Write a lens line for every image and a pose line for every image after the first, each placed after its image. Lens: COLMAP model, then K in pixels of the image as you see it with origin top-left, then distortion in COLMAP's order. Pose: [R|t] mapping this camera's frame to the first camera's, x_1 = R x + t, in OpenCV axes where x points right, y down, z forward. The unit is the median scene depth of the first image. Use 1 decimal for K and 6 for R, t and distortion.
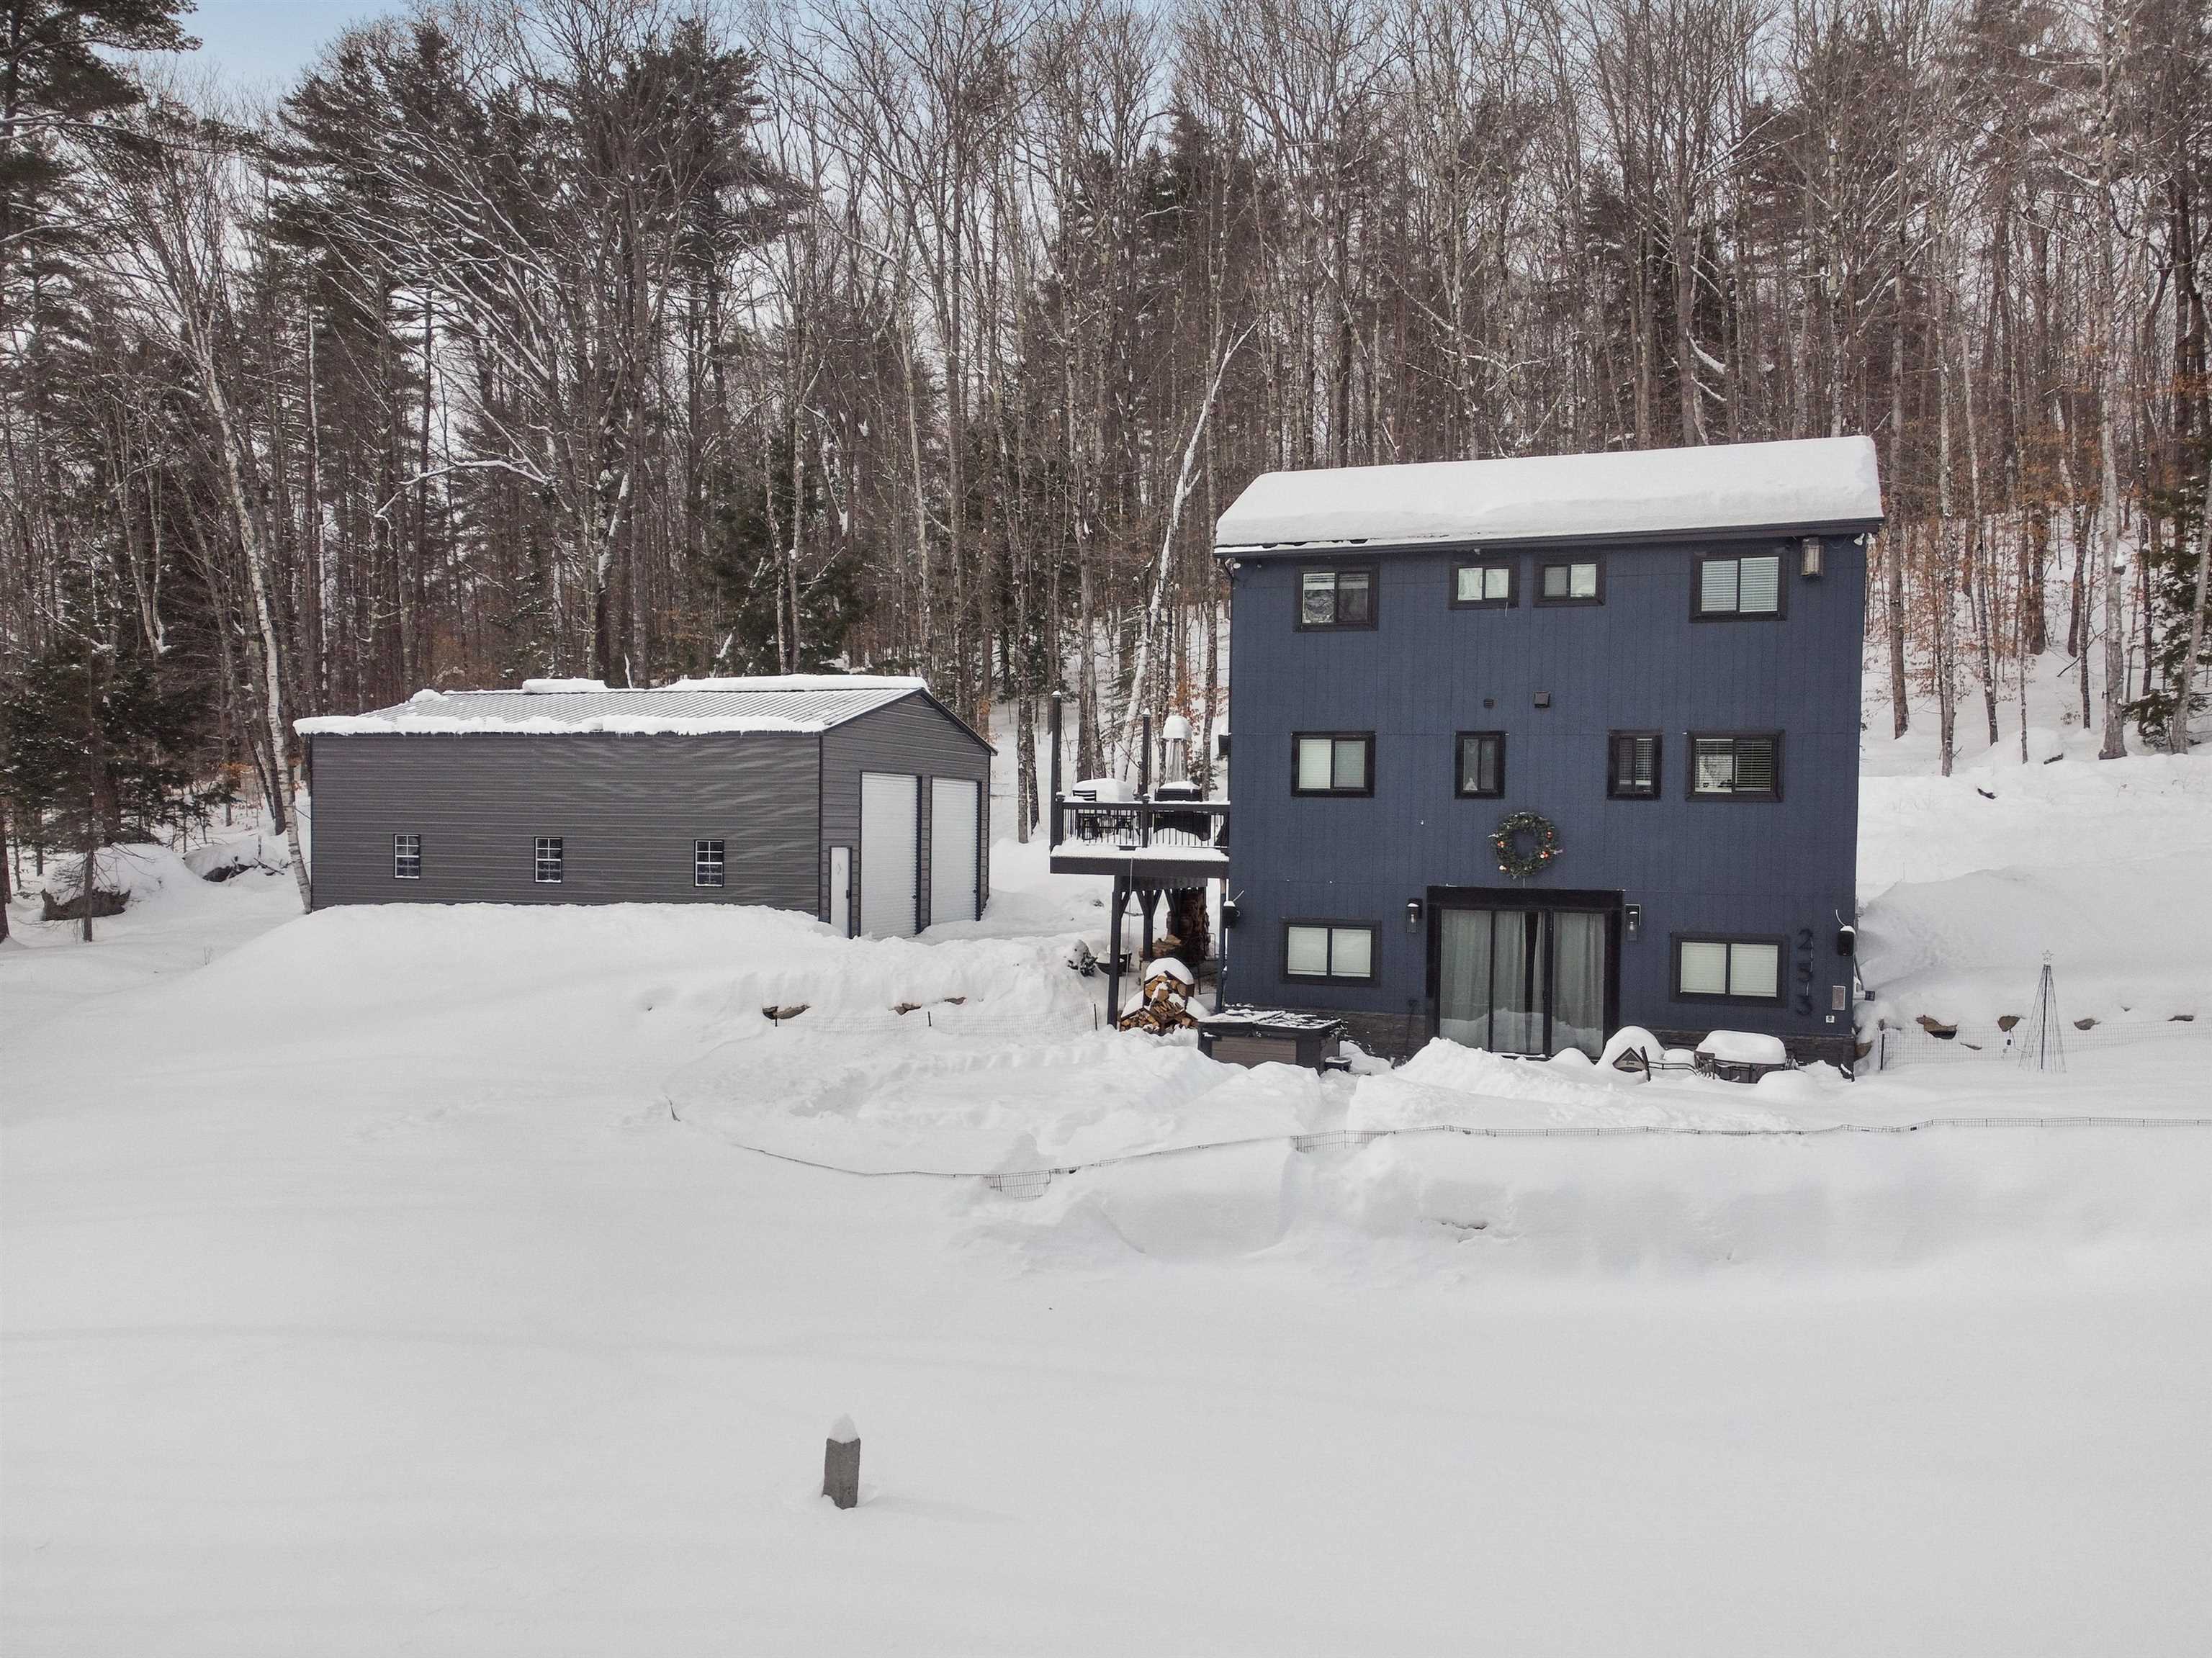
lens RADIAL K [[1714.8, 0, 1135.7], [0, 1714.8, 872.5], [0, 0, 1]] dist [0.003403, 0.001109]
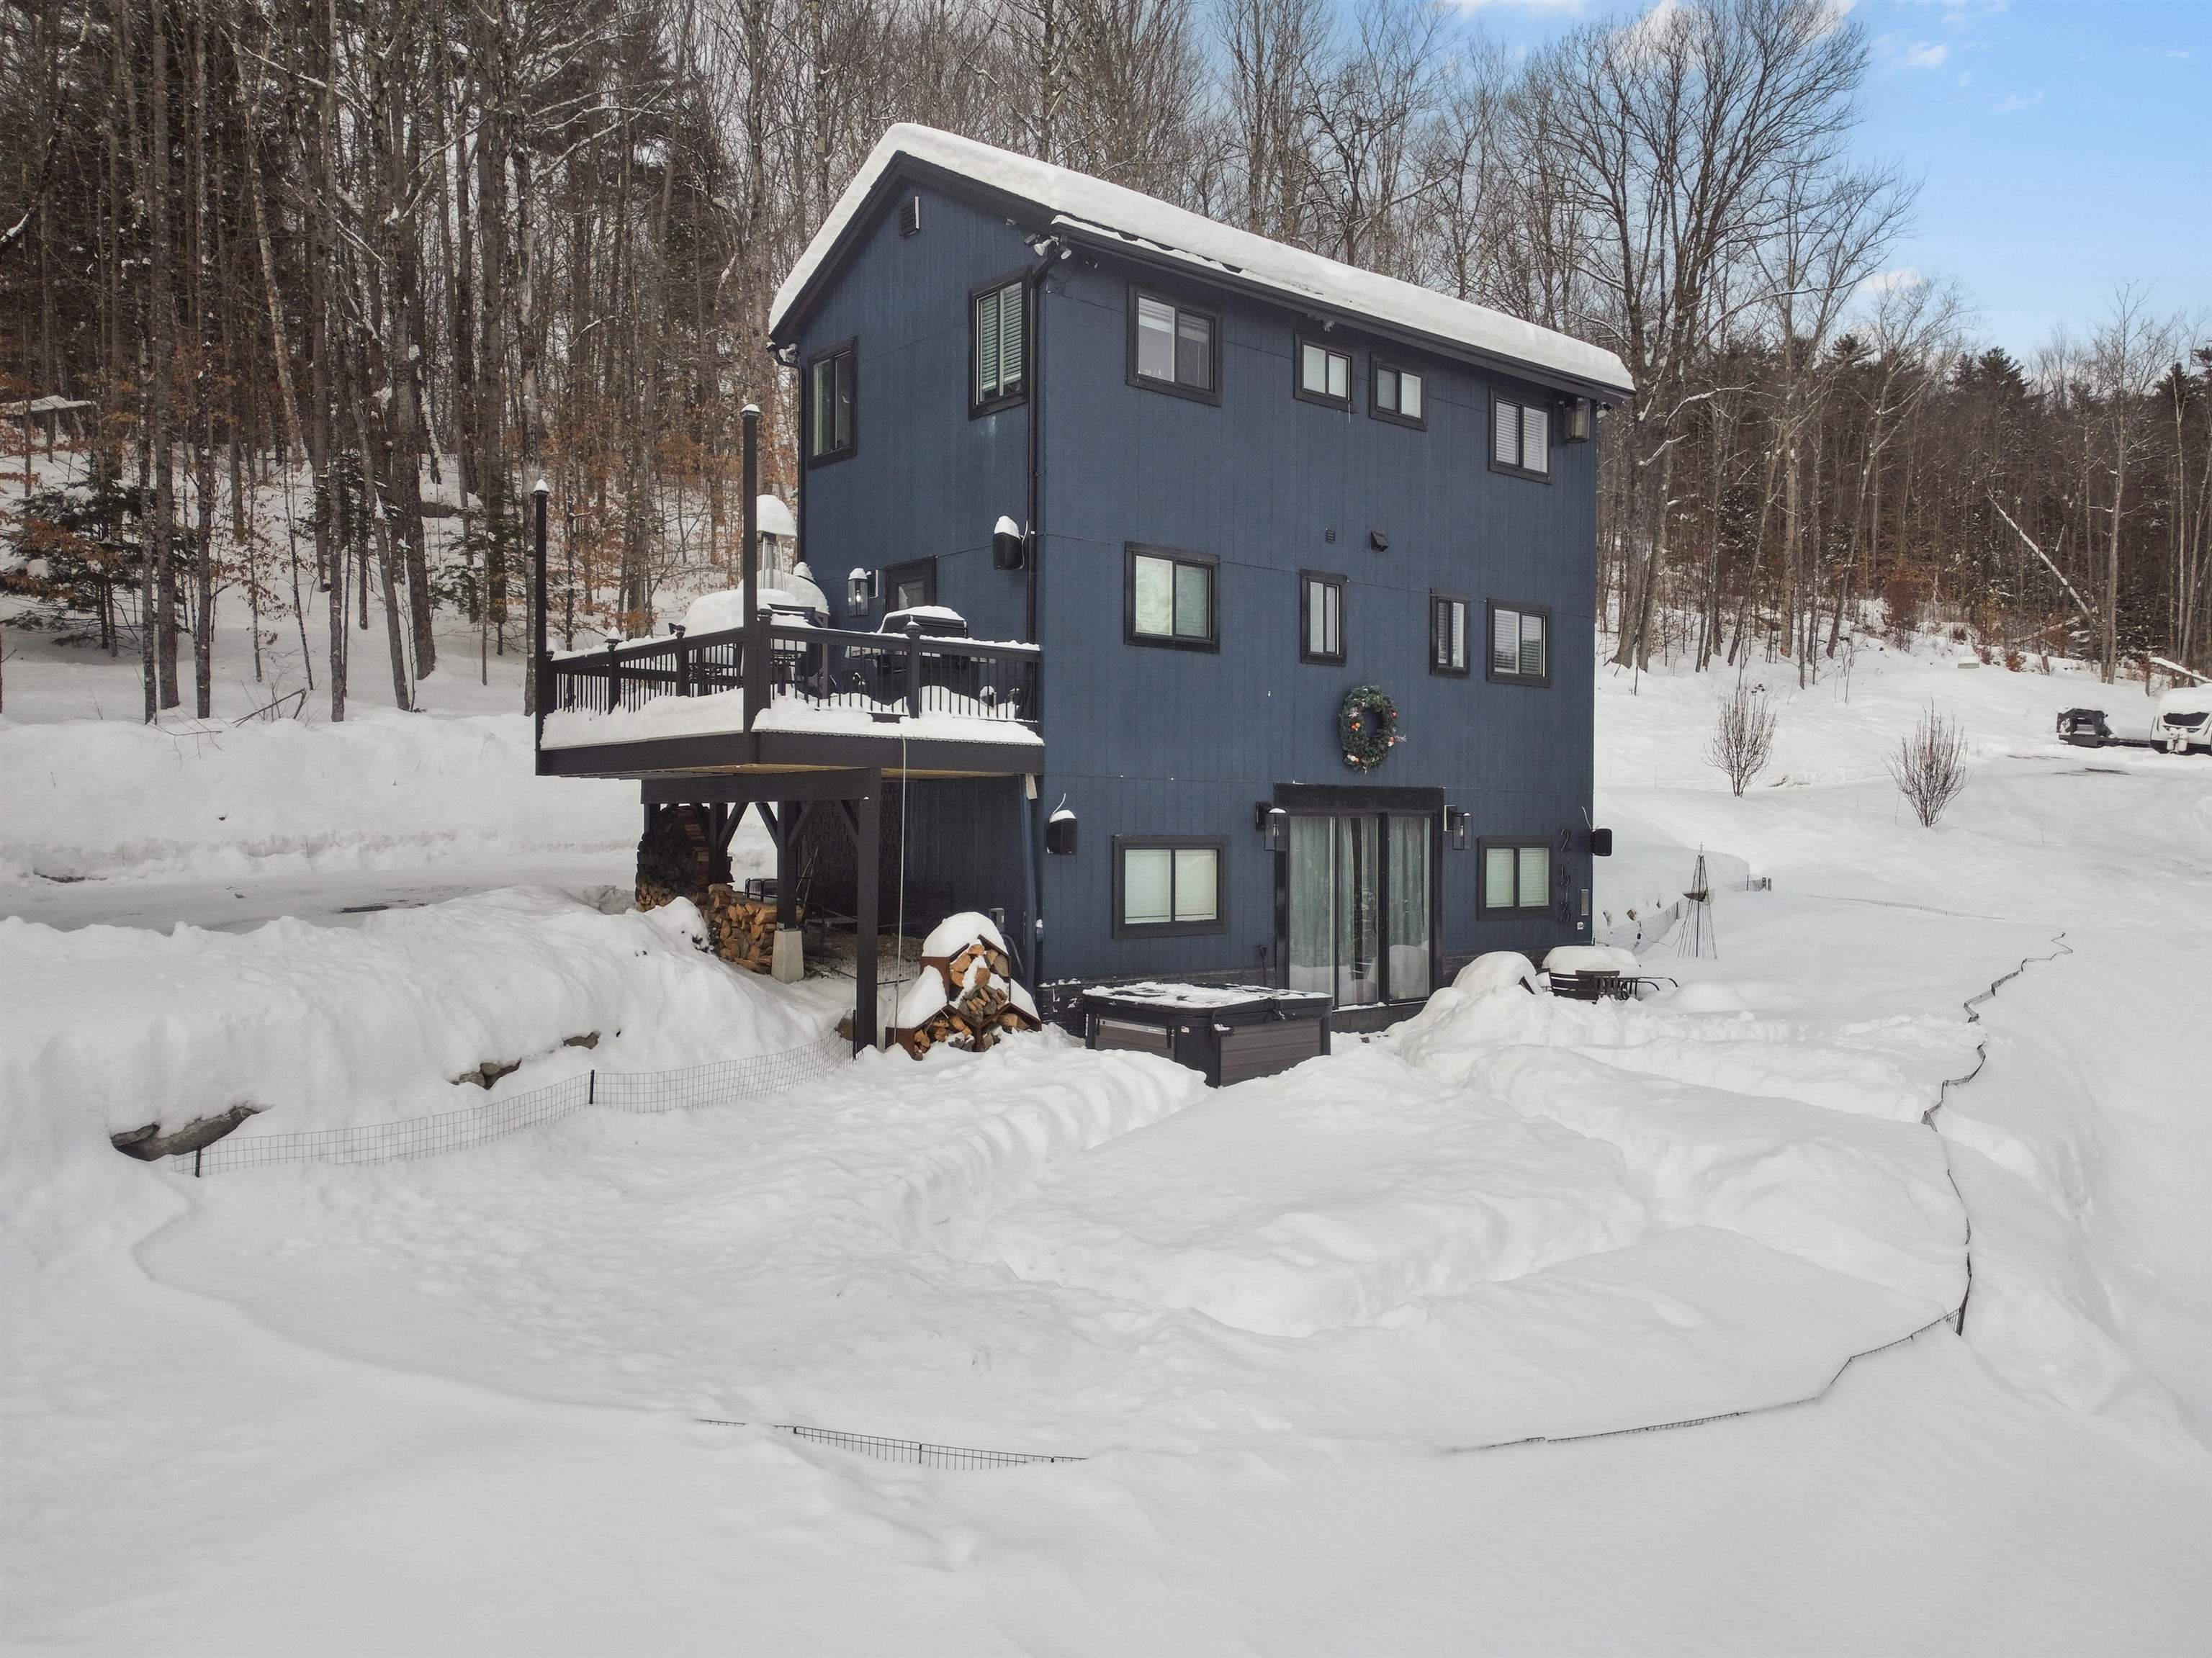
lens RADIAL K [[1662.9, 0, 1106.0], [0, 1662.9, 829.0], [0, 0, 1]] dist [0.001718, 0.003235]
pose [[0.487211, -0.015289, 0.873150, -0.457496], [0.022272, 0.999739, 0.005078, 0.021195], [-0.873000, 0.016972, 0.487425, 0.719069]]
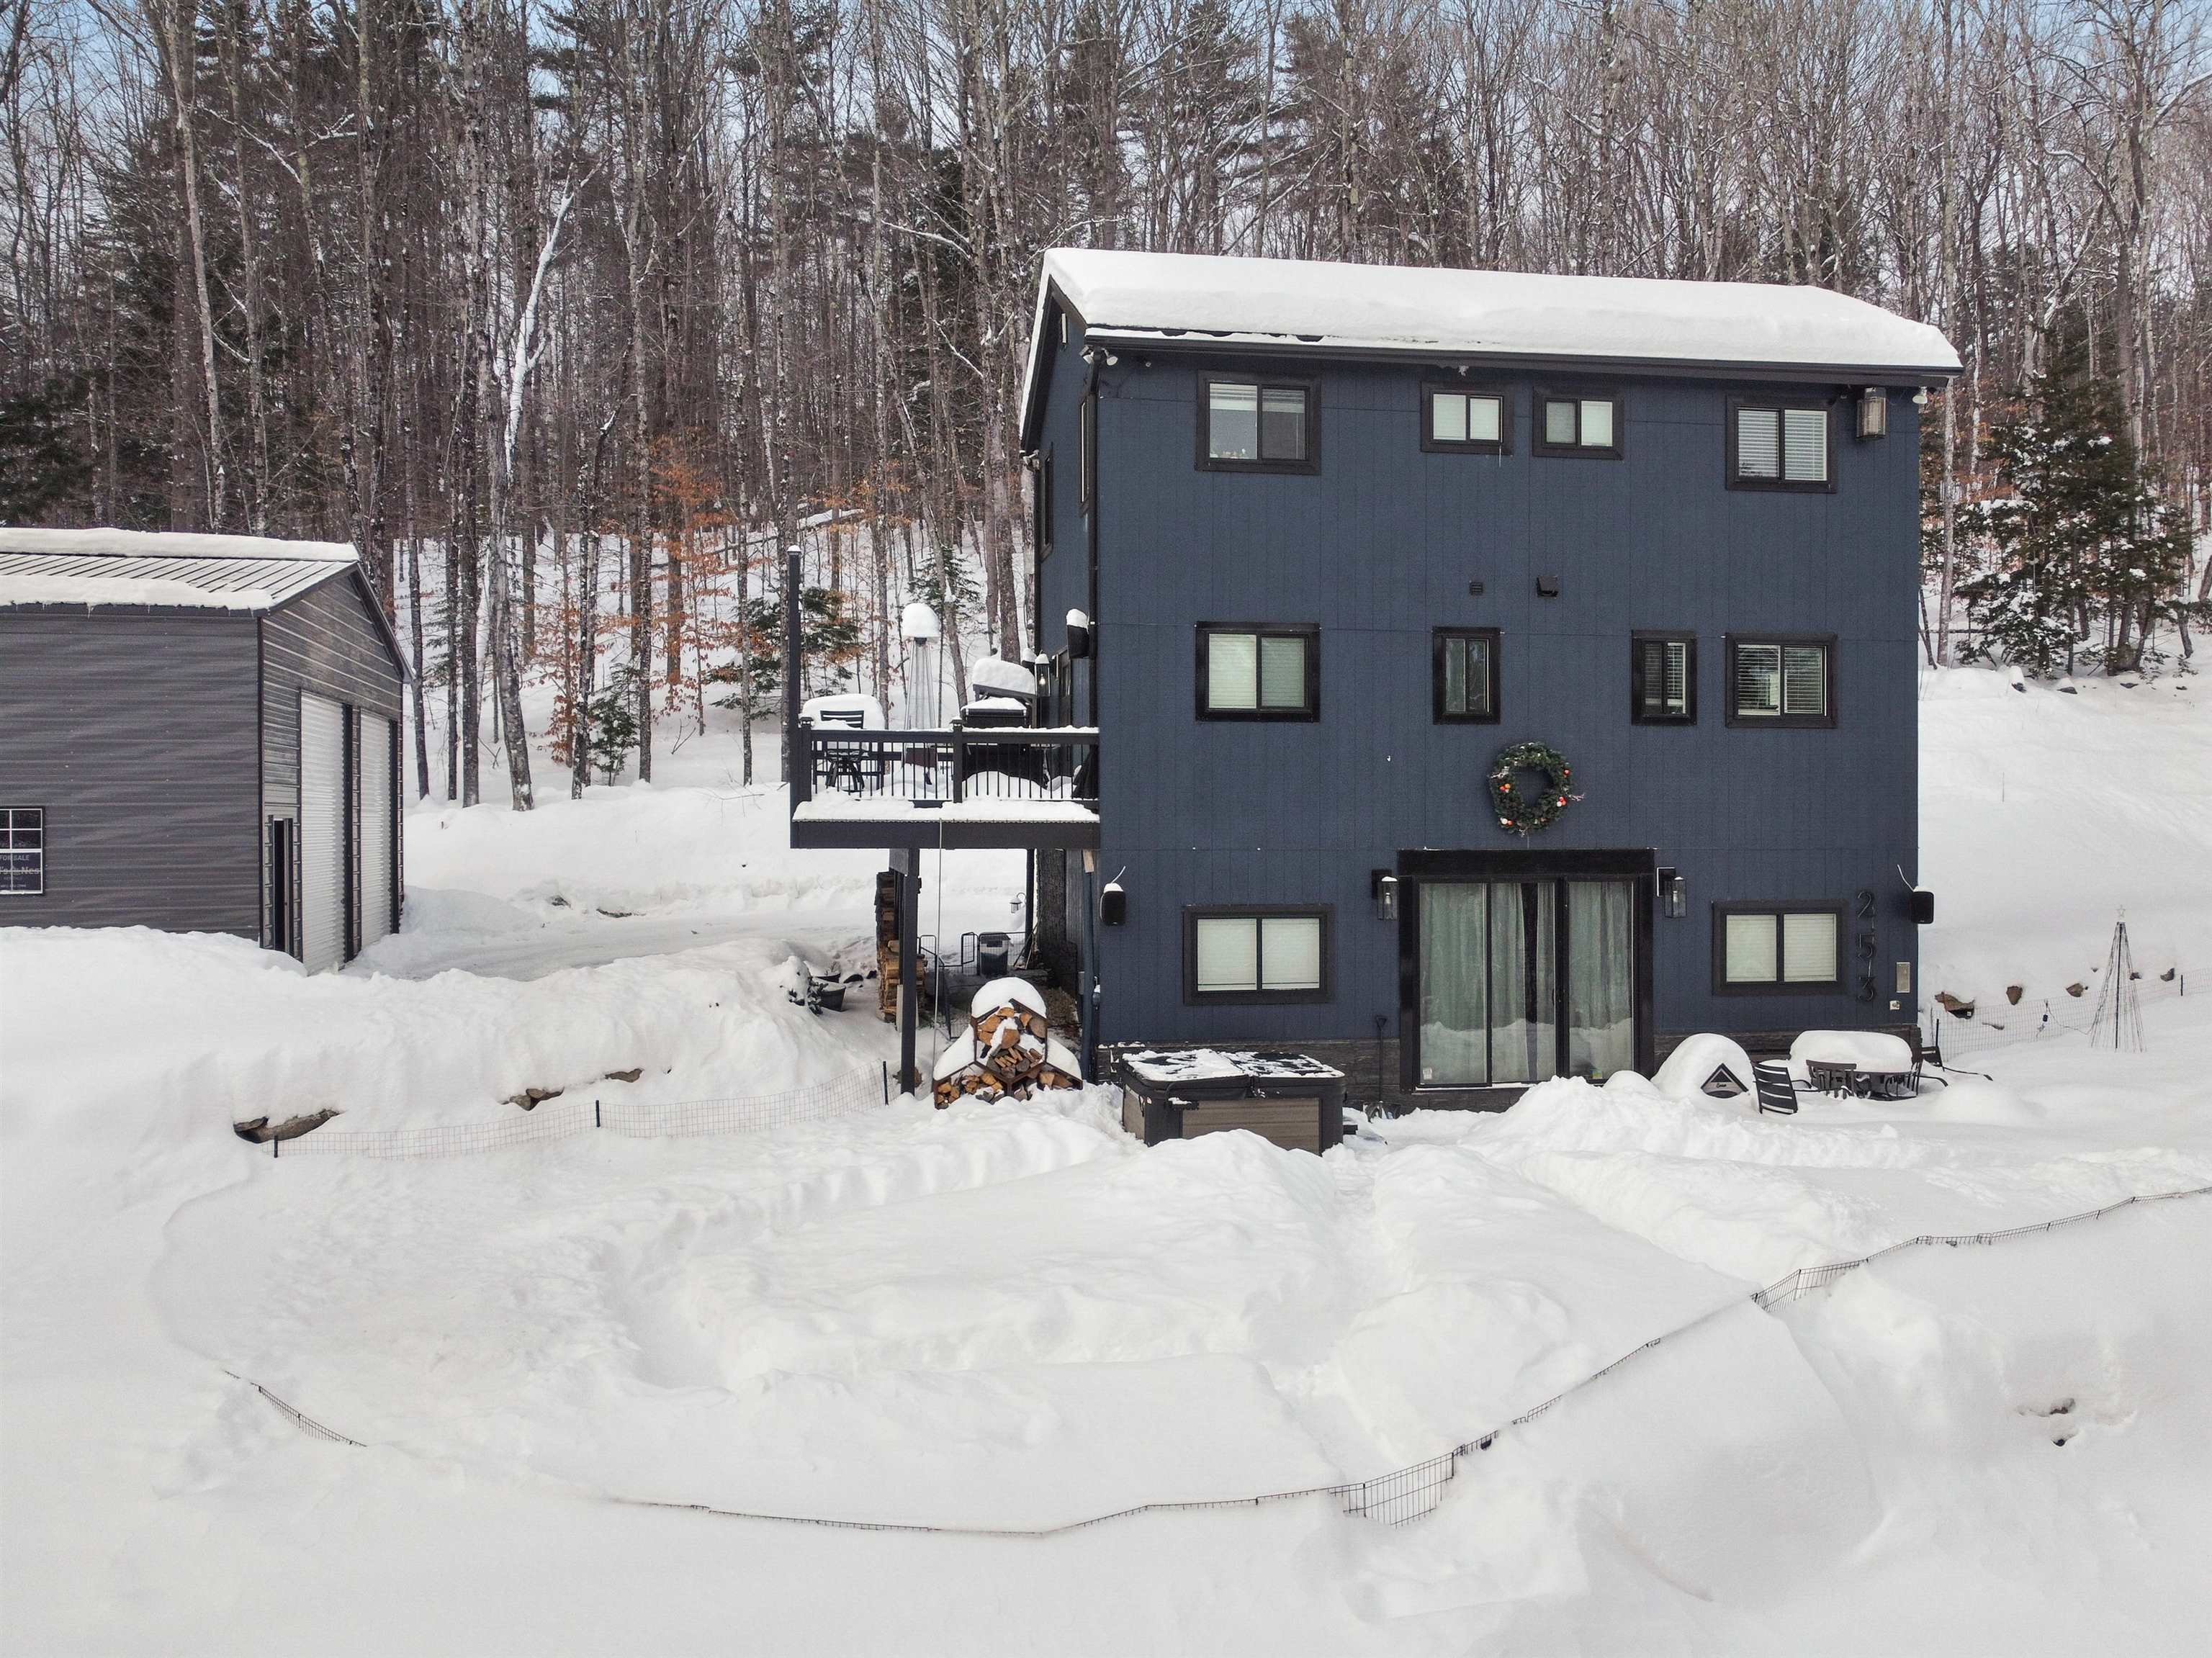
lens RADIAL K [[1674.1, 0, 1106.0], [0, 1674.1, 829.0], [0, 0, 1]] dist [0.002340, -0.003910]
pose [[0.866718, -0.018489, 0.498456, -0.263725], [0.026932, 0.999590, -0.009752, 0.002608], [-0.498071, 0.021876, 0.866860, 0.470312]]
